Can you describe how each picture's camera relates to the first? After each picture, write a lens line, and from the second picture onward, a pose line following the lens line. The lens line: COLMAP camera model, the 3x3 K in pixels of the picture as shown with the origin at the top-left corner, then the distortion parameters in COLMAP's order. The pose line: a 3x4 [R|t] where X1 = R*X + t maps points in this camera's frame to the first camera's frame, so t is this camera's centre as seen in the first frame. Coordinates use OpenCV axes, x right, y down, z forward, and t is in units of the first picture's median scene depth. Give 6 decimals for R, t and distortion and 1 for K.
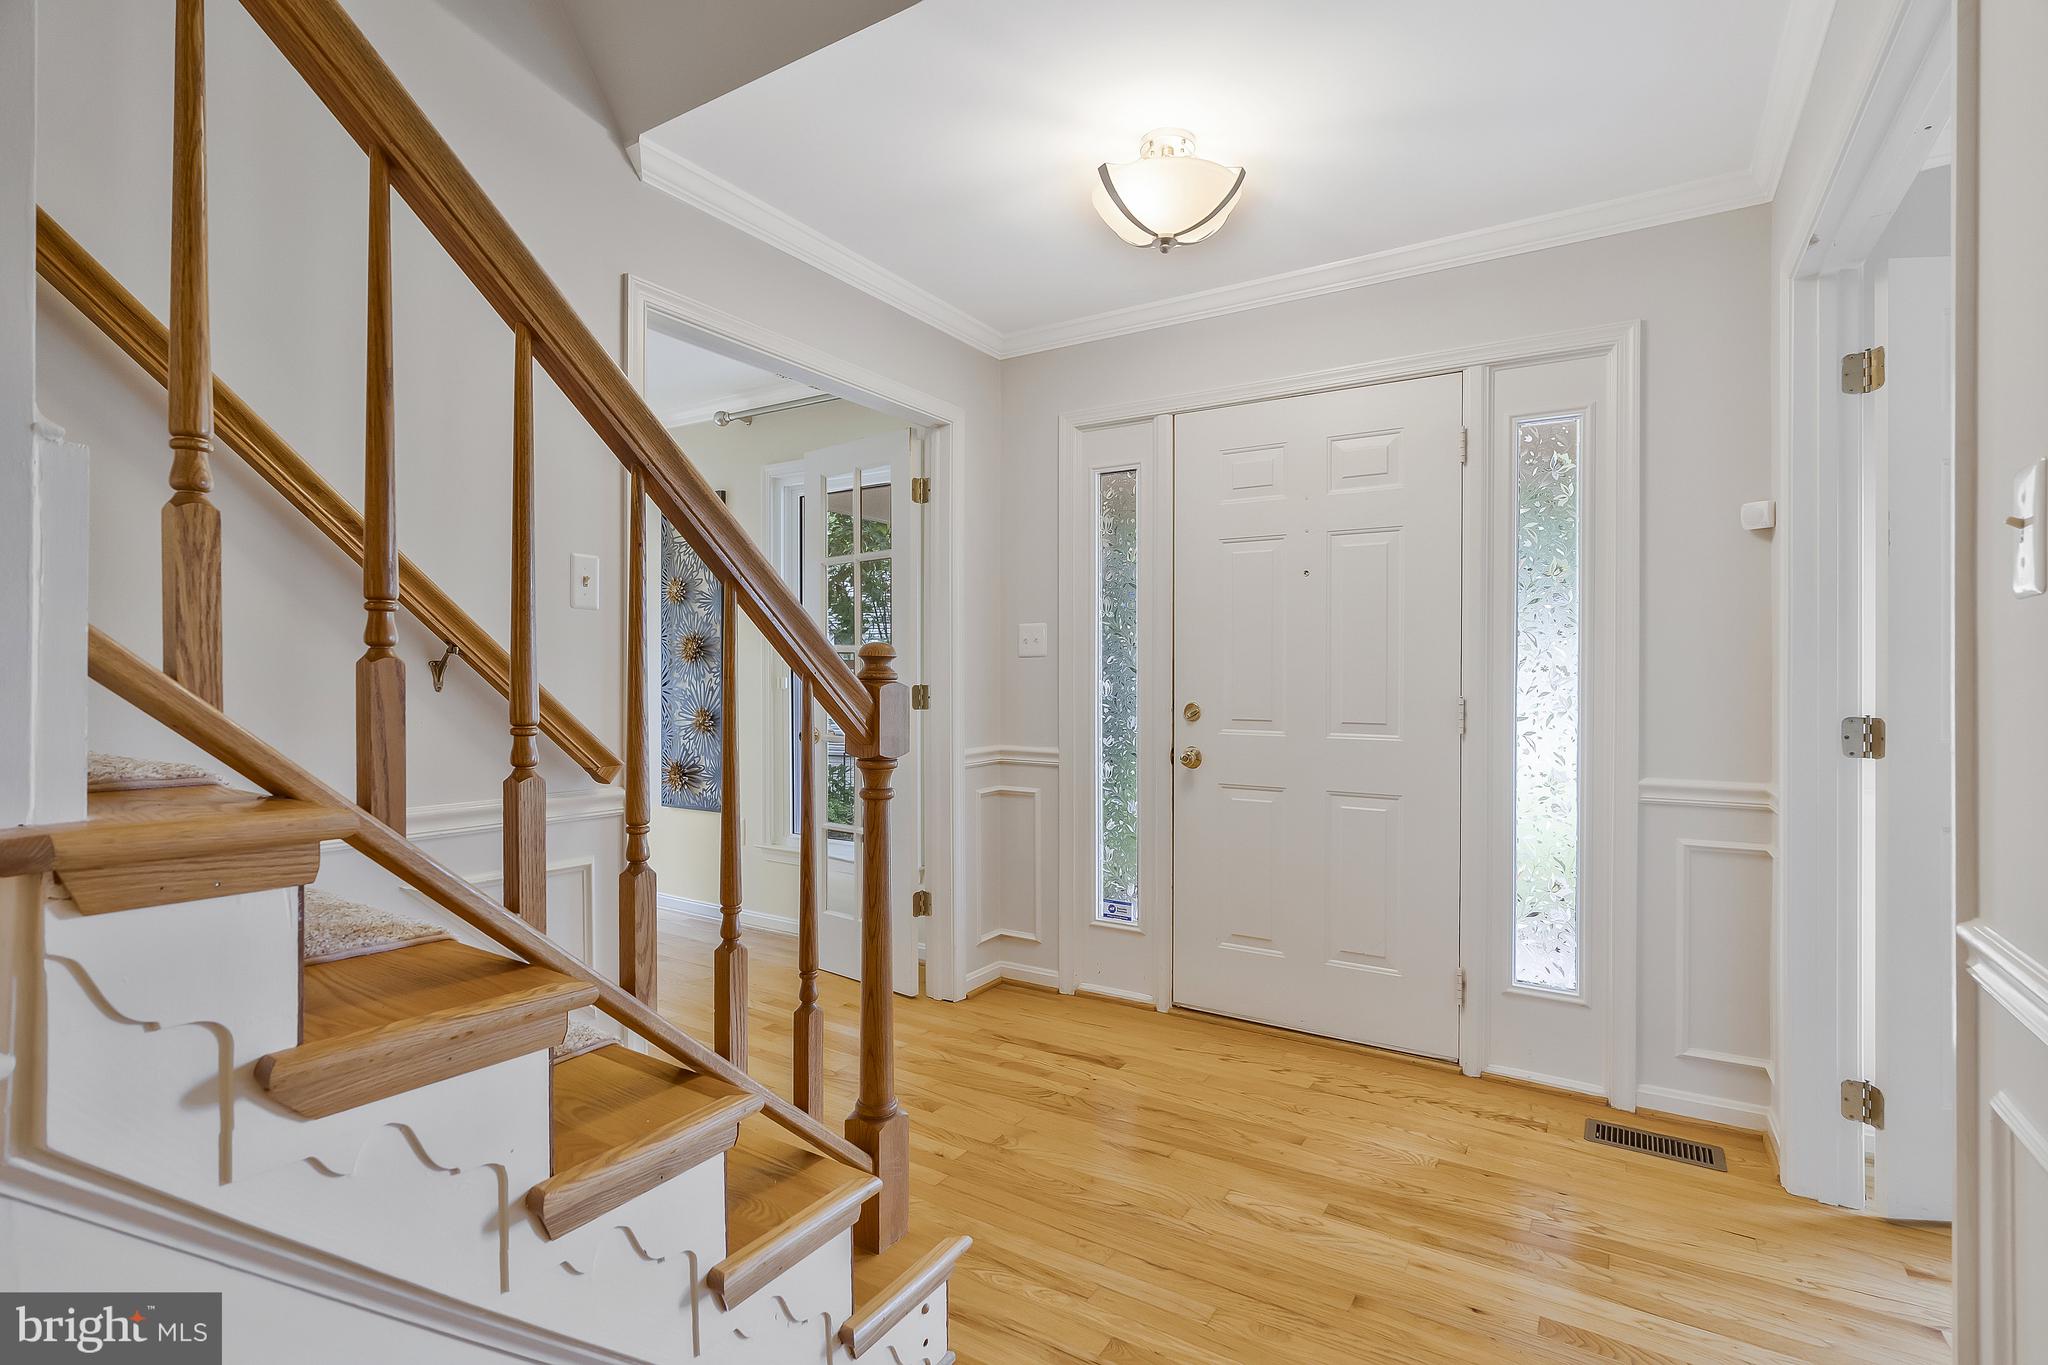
lens RADIAL K [[948.2, 0, 1030.5], [0, 948.2, 696.3], [0, 0, 1]] dist [-0.007876, 0.000313]
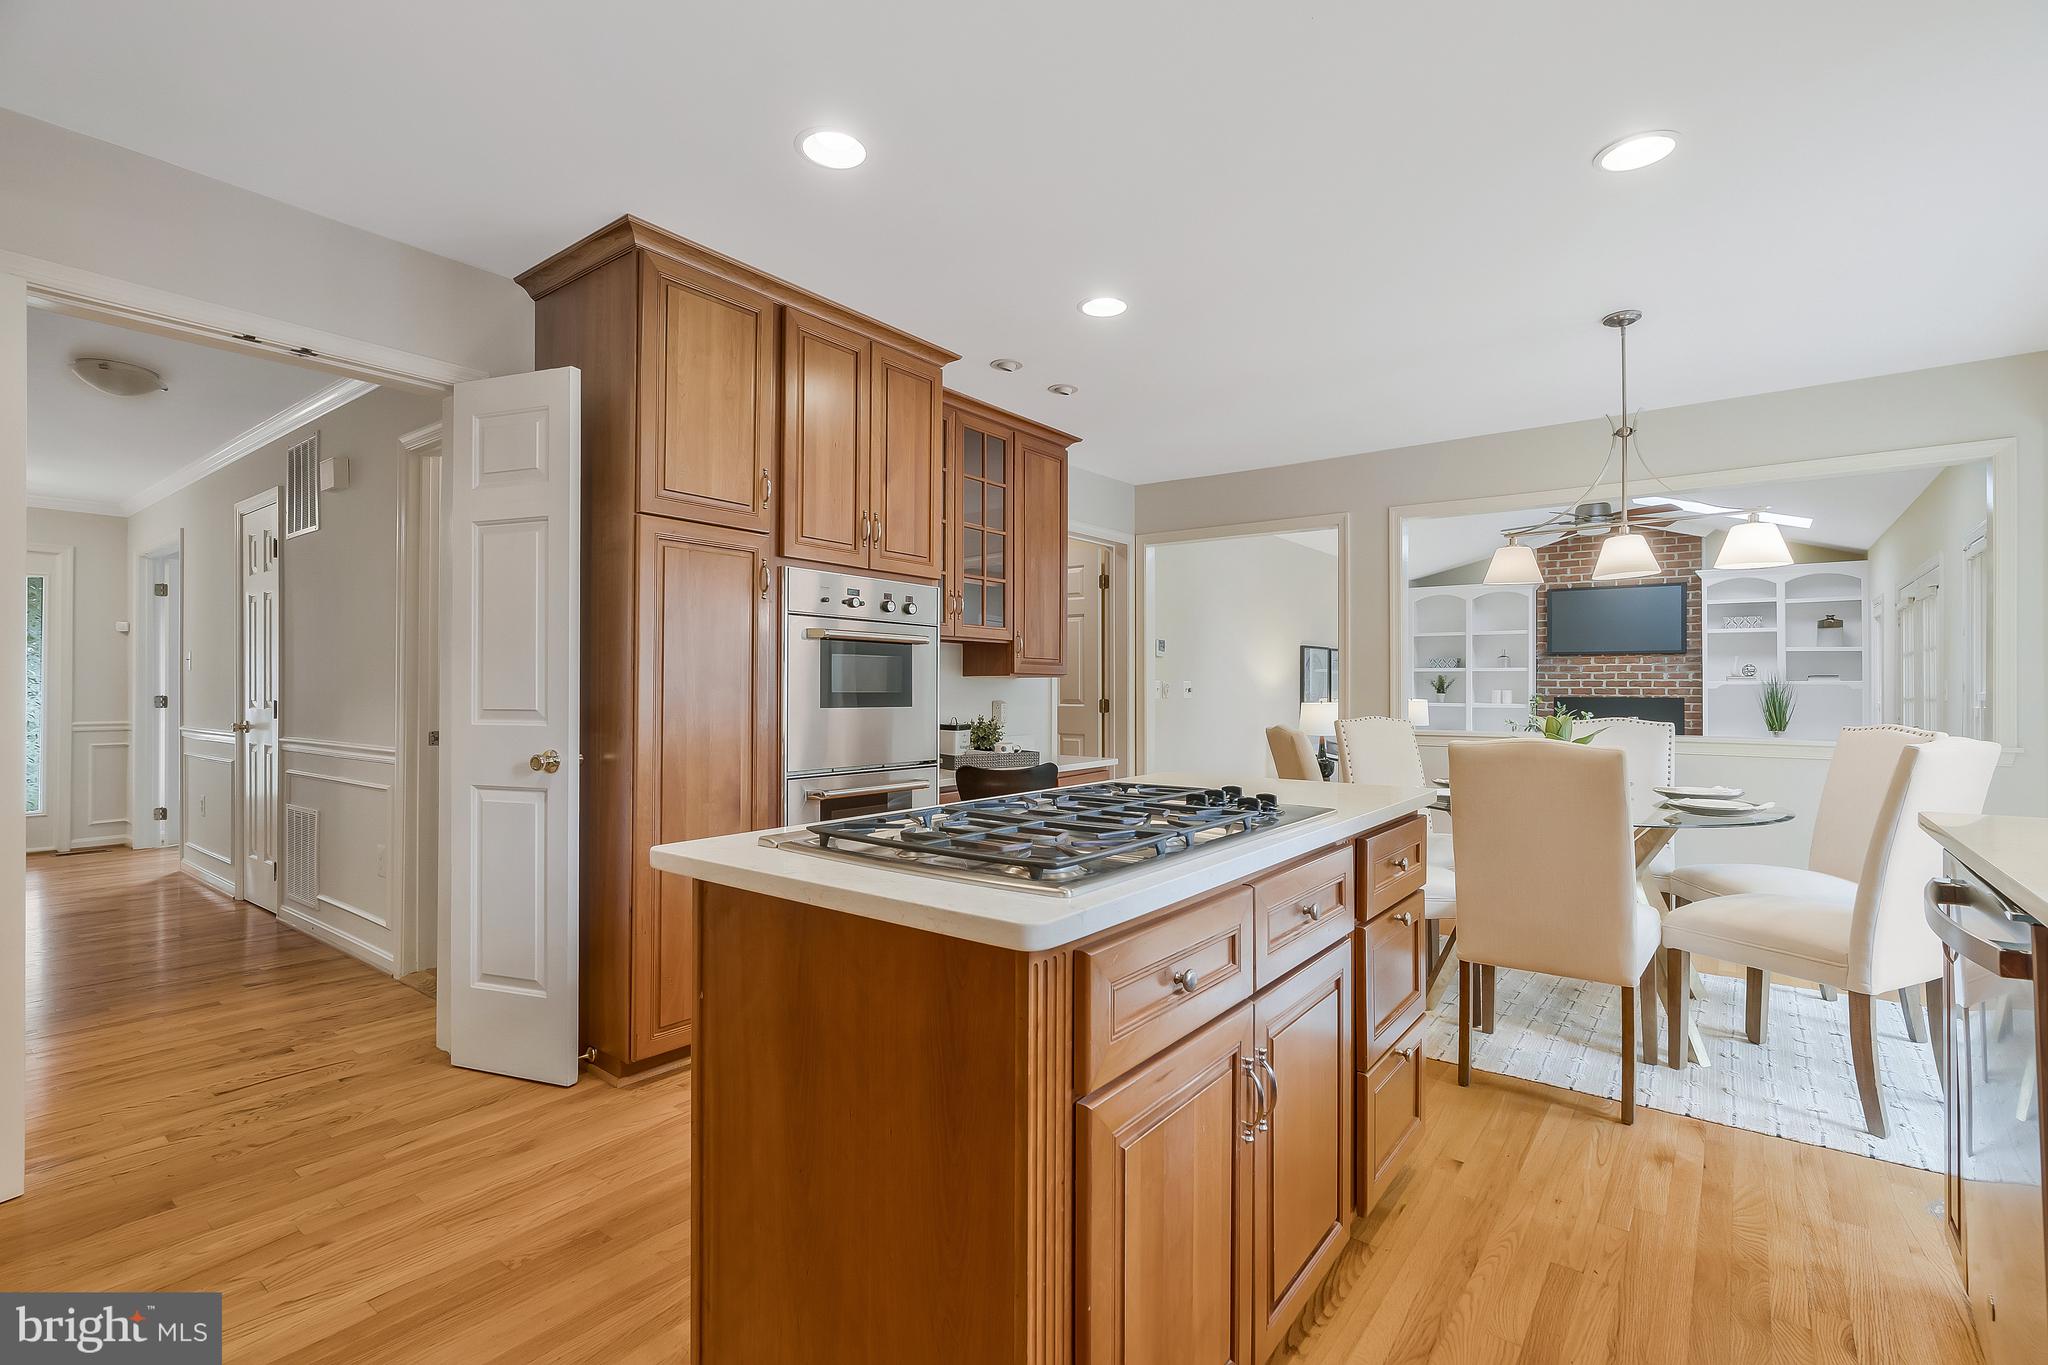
lens RADIAL K [[939.6, 0, 1029.6], [0, 939.6, 680.5], [0, 0, 1]] dist [-0.000866, 0.000552]
pose [[0.094108, 0.002669, 0.995558, -2.034452], [0.001125, 0.999995, -0.002788, -0.019350], [-0.995561, 0.001383, 0.094105, -2.260147]]
